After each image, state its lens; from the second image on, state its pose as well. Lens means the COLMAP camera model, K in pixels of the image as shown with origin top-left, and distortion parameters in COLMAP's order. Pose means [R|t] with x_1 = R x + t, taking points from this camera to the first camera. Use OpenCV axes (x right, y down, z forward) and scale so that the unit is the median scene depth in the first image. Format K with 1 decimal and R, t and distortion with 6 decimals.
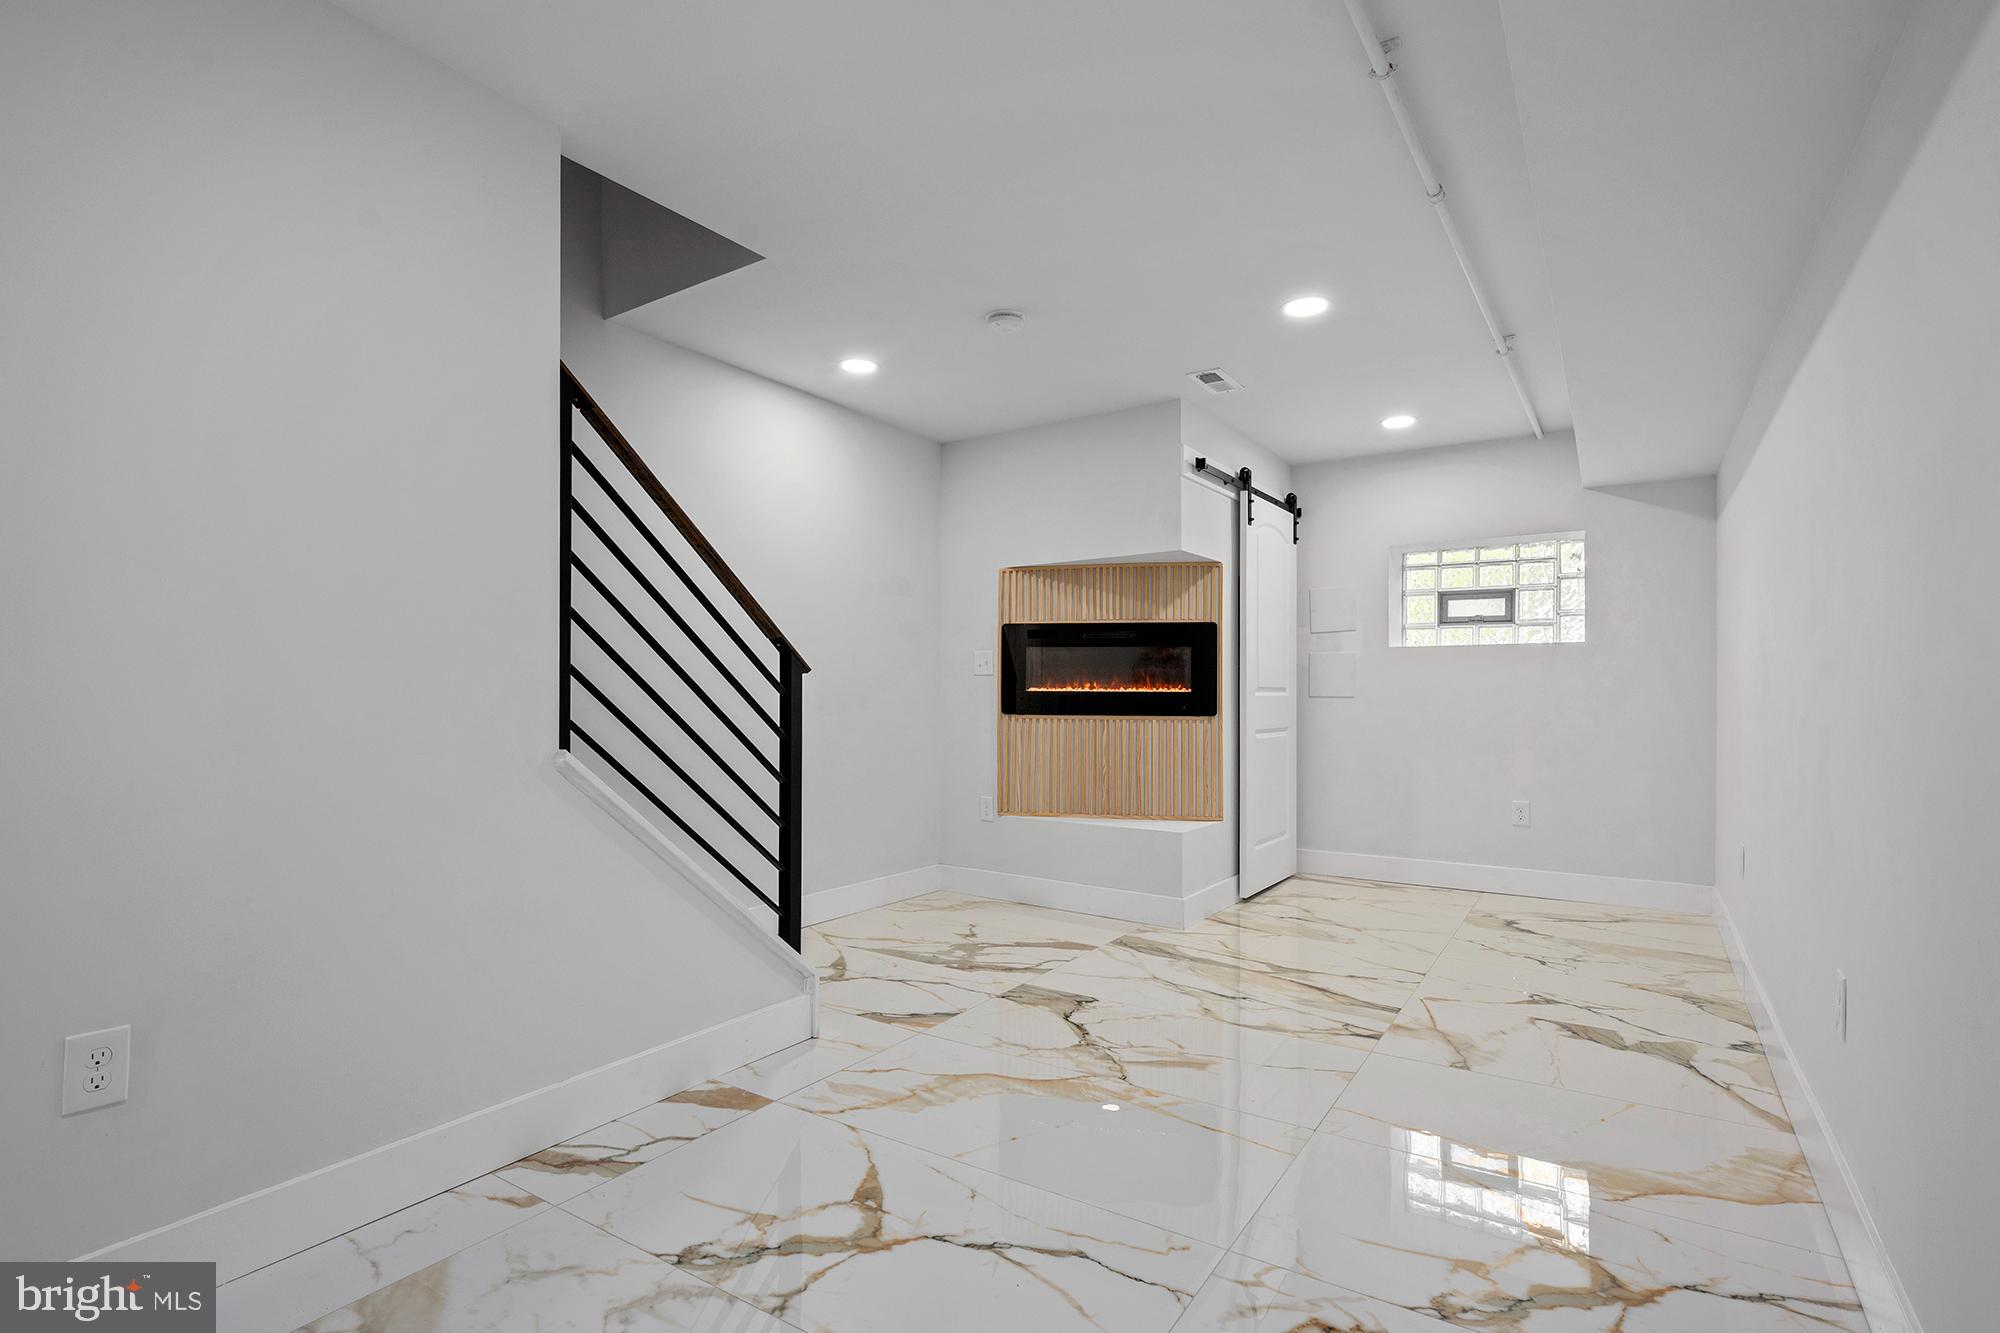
lens RADIAL K [[940.1, 0, 998.6], [0, 940.1, 701.8], [0, 0, 1]] dist [-0.001355, -0.000007]
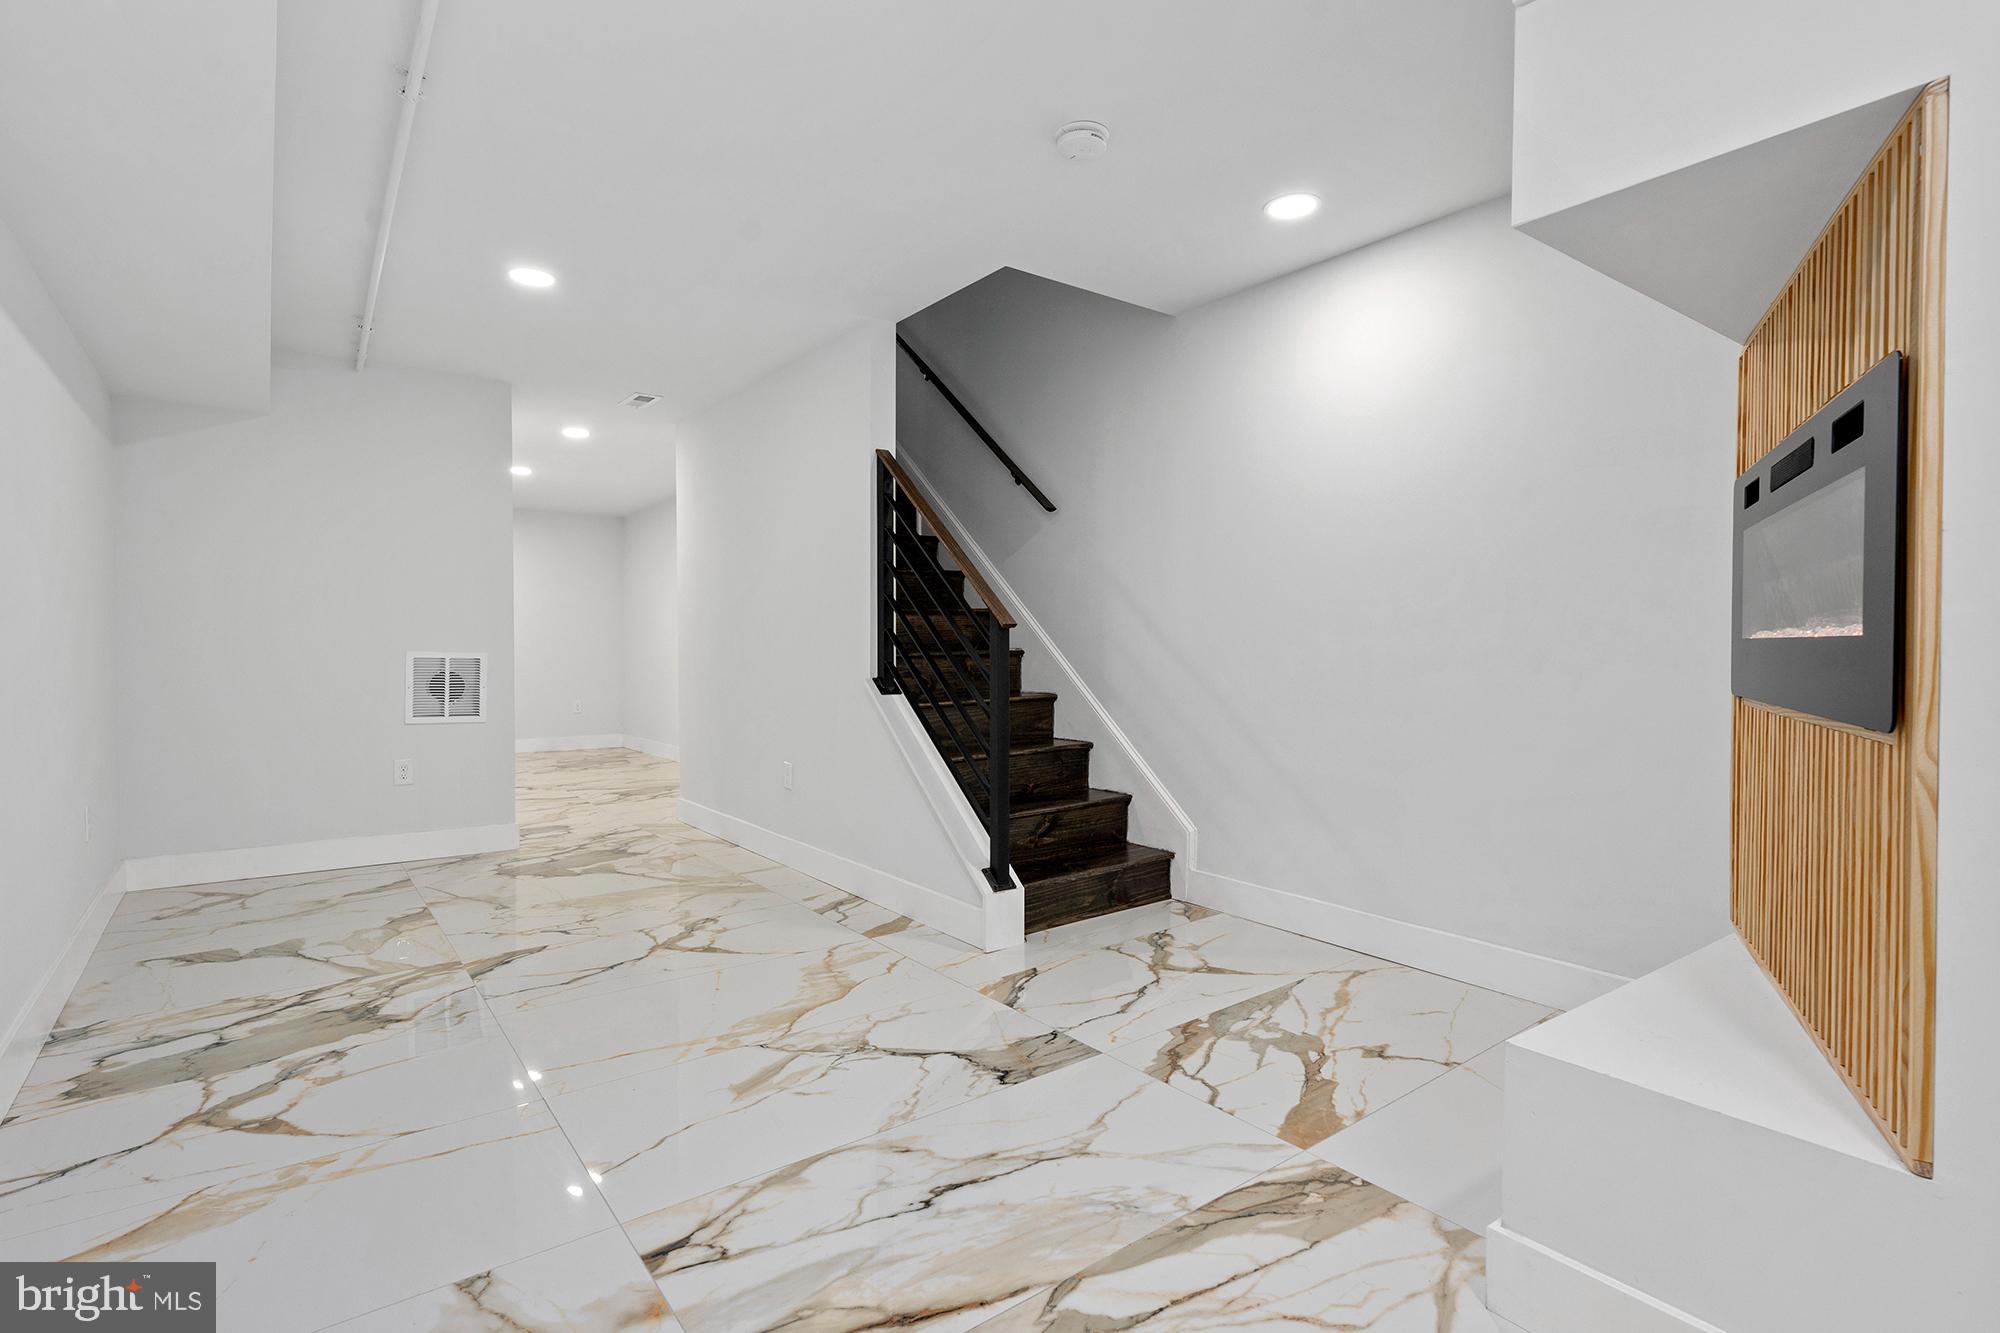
lens RADIAL K [[946.4, 0, 1003.6], [0, 946.4, 648.1], [0, 0, 1]] dist [-0.003275, 0.000082]
pose [[-0.315042, -0.002331, -0.949075, 0.763680], [-0.011068, 0.999938, 0.001218, -0.006016], [0.949013, 0.010888, -0.315049, 1.206677]]
